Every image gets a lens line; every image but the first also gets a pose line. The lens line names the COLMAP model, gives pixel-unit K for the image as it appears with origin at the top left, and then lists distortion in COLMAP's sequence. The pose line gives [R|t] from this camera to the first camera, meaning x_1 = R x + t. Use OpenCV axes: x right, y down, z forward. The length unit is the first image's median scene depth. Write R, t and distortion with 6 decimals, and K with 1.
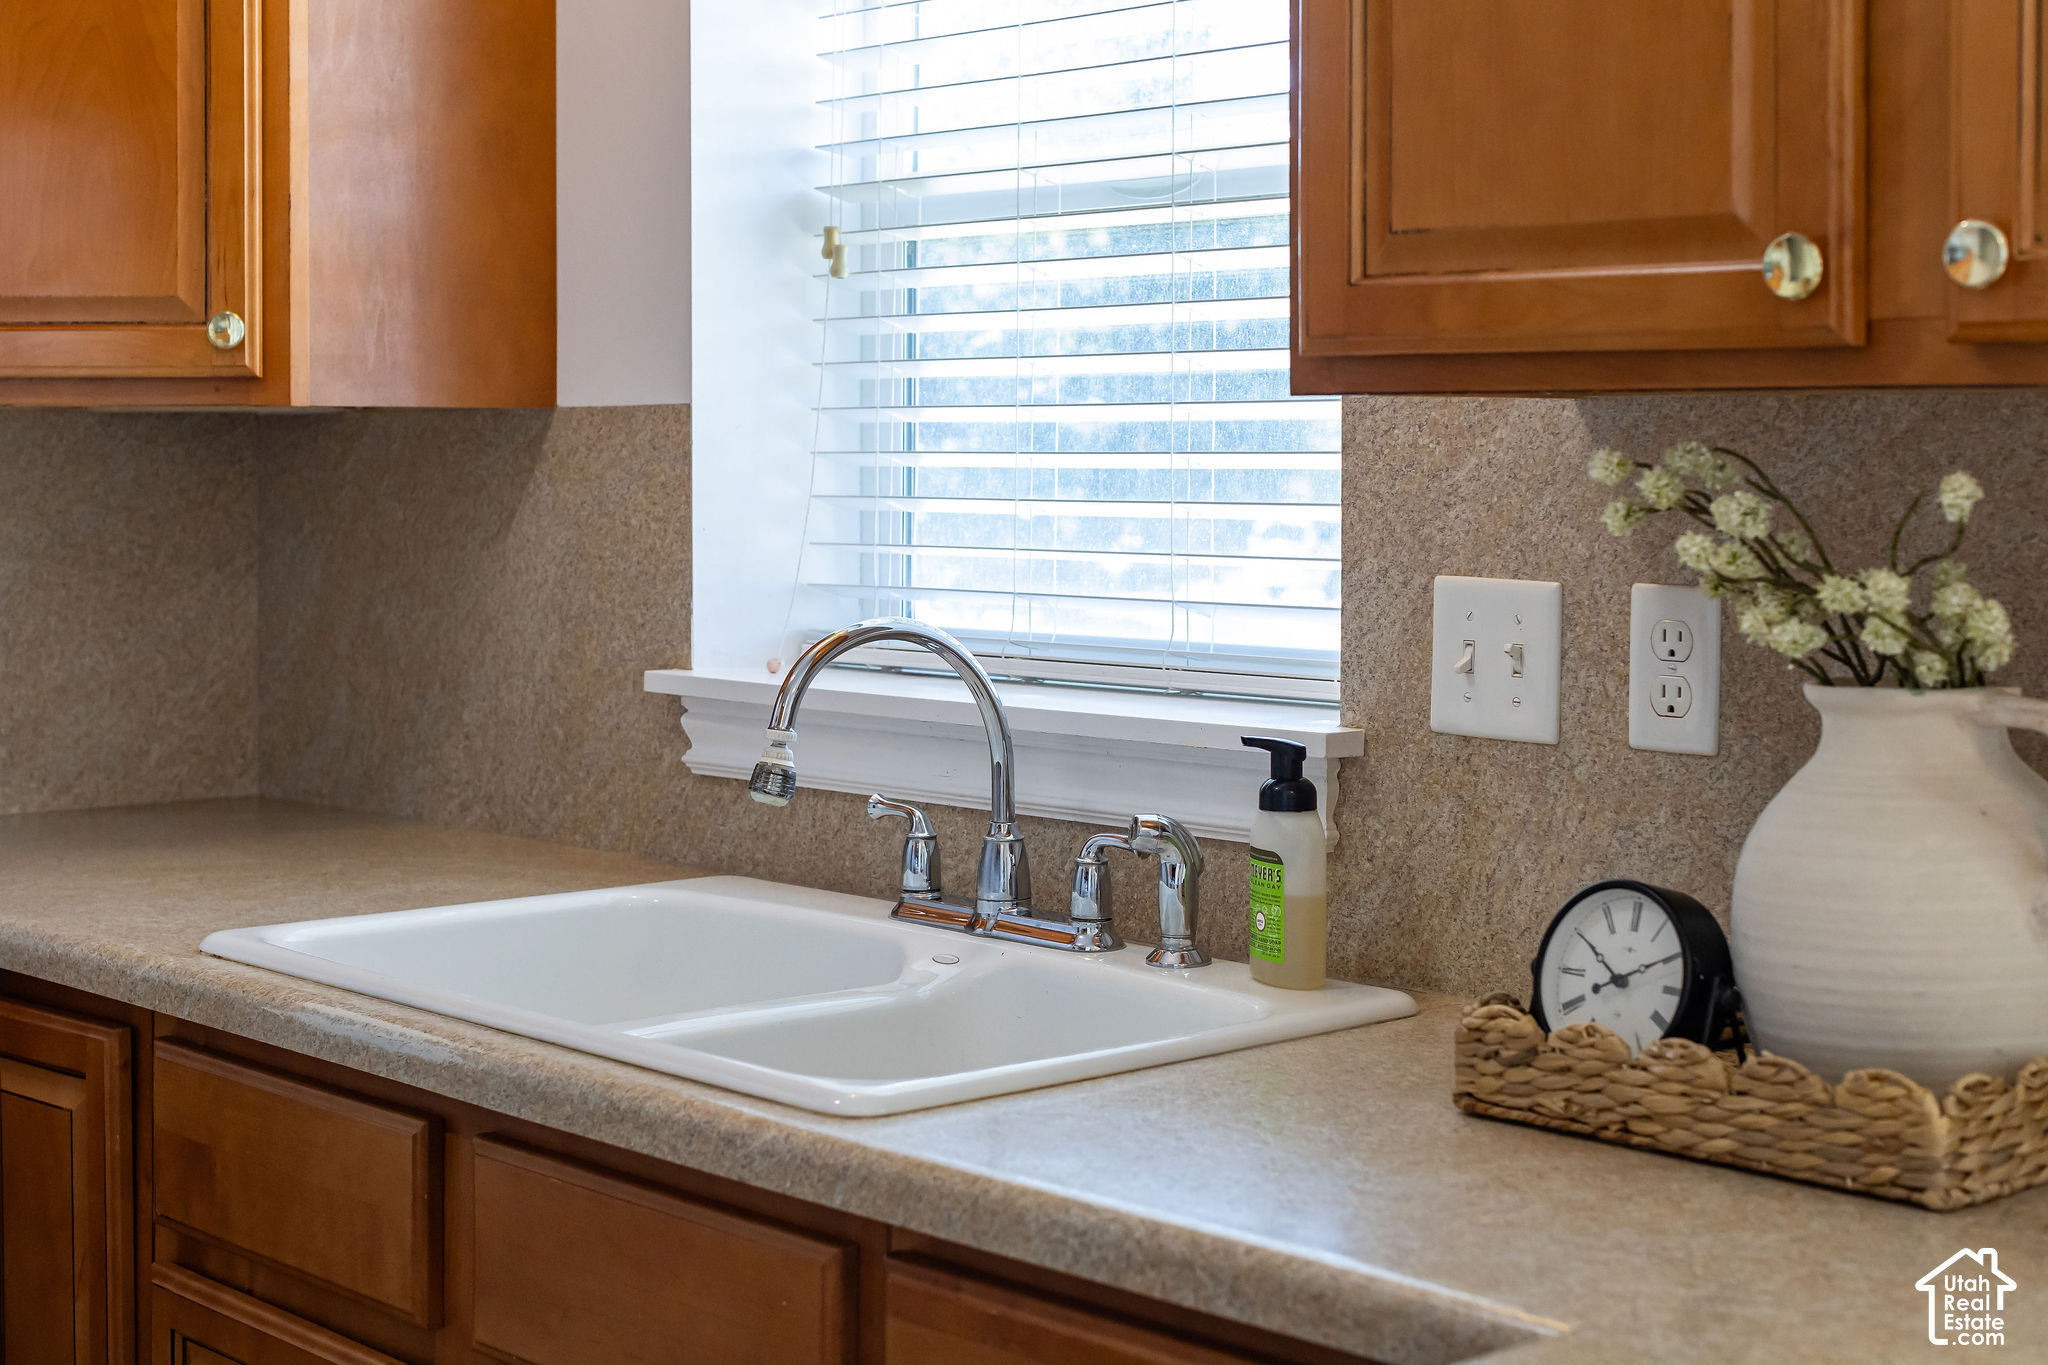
lens RADIAL K [[3209.2, 0, 1024.0], [0, 3209.2, 682.5], [0, 0, 1]] dist [0.003596, -0.063003]
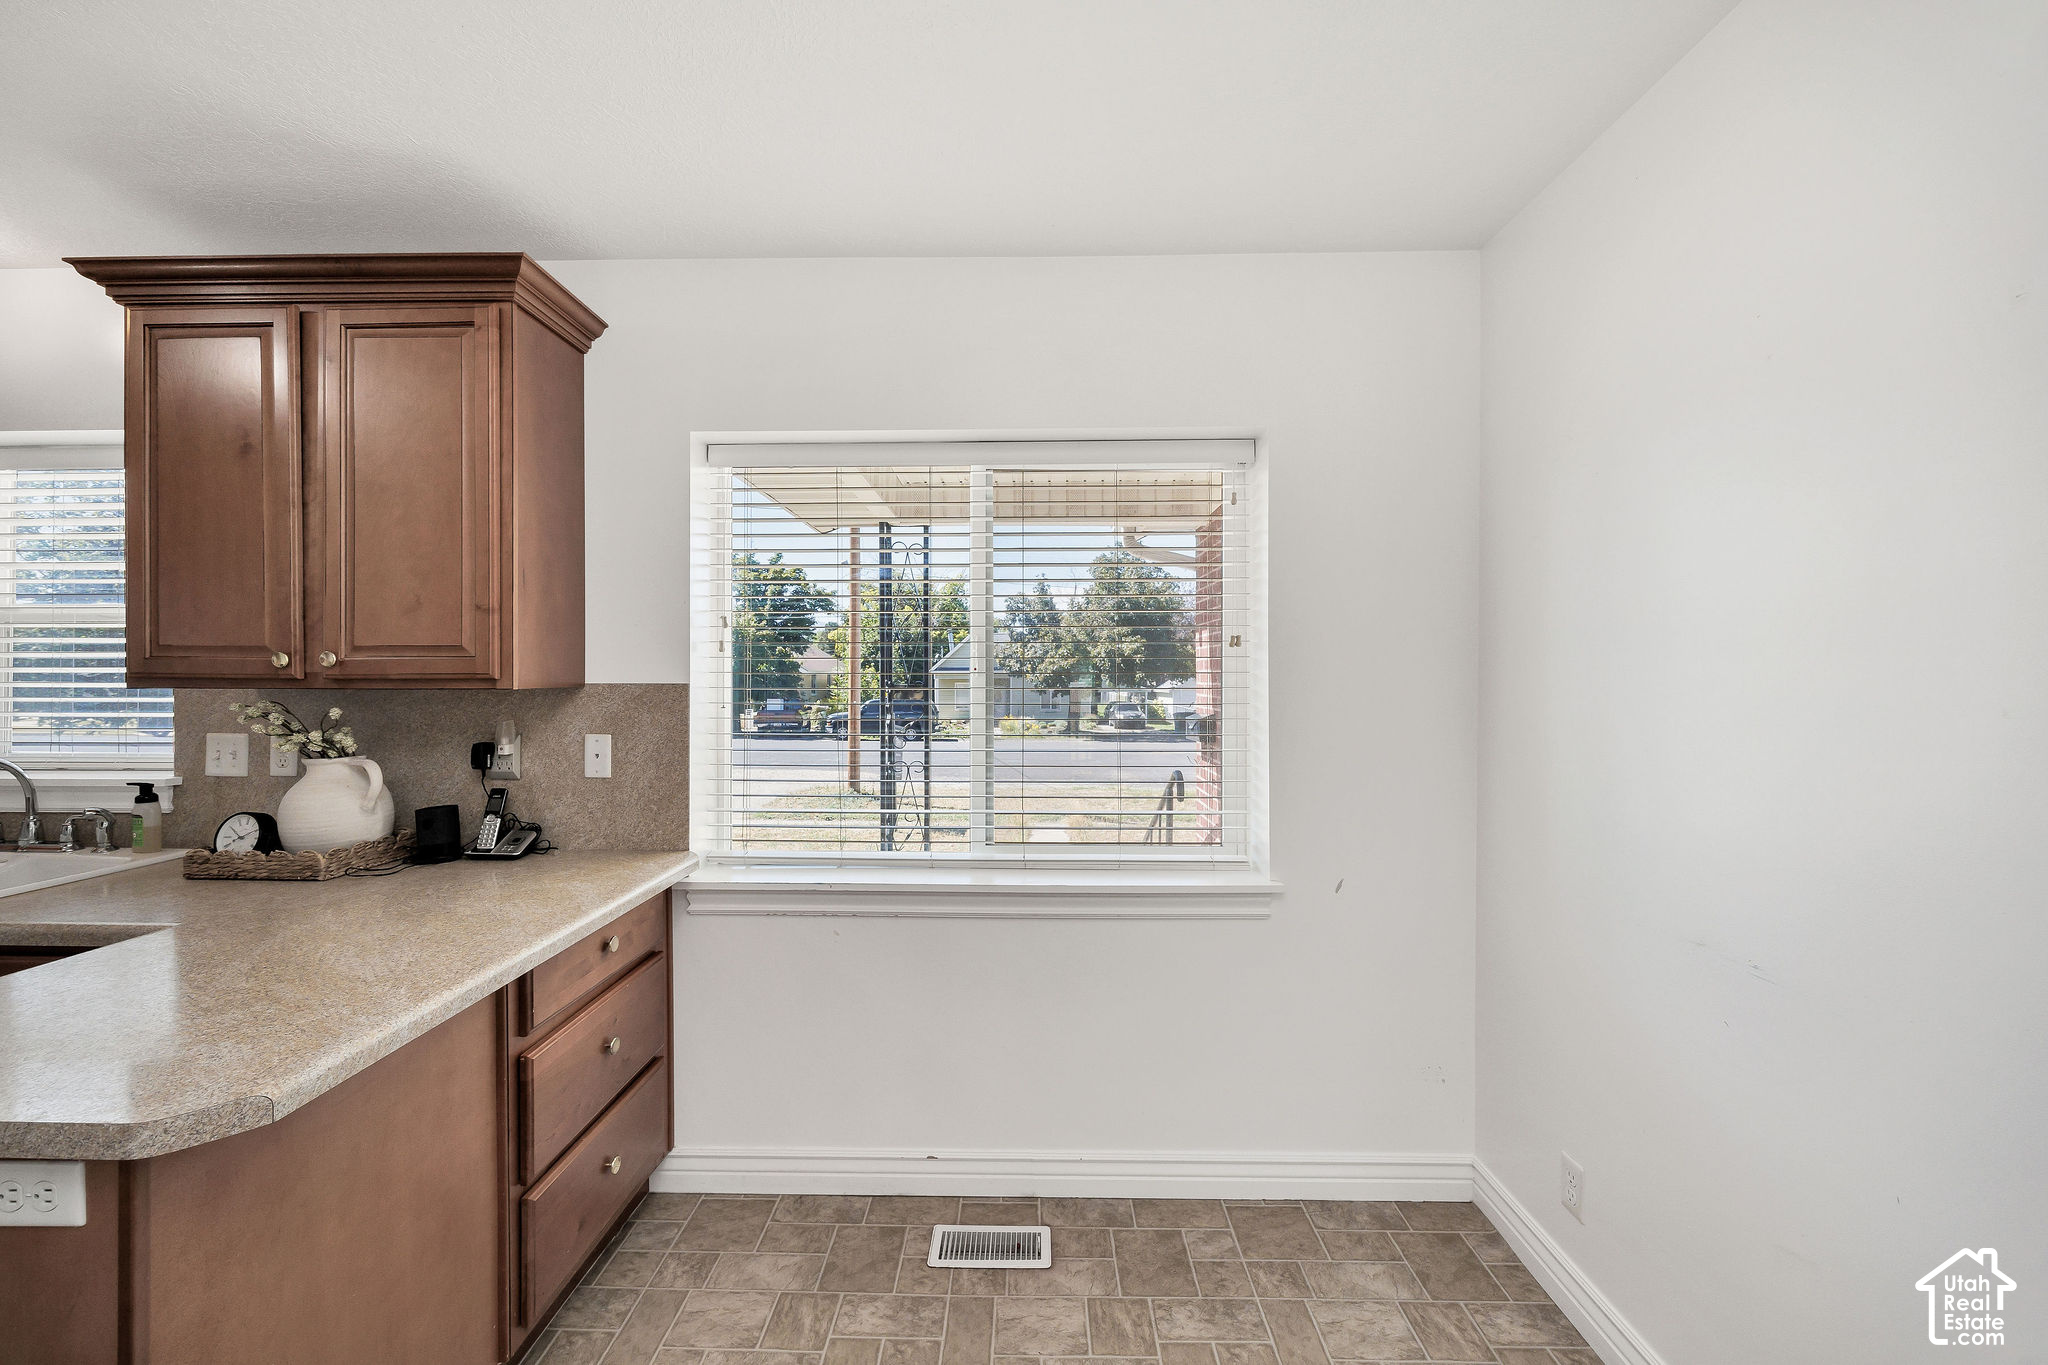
lens RADIAL K [[799.0, 0, 1024.0], [0, 799.0, 682.5], [0, 0, 1]] dist [-0.000292, -0.000151]
pose [[0.690957, -0.004351, 0.722883, 0.122764], [0.051183, 0.997767, -0.042917, -0.004575], [-0.721081, 0.066653, 0.689637, -0.324349]]
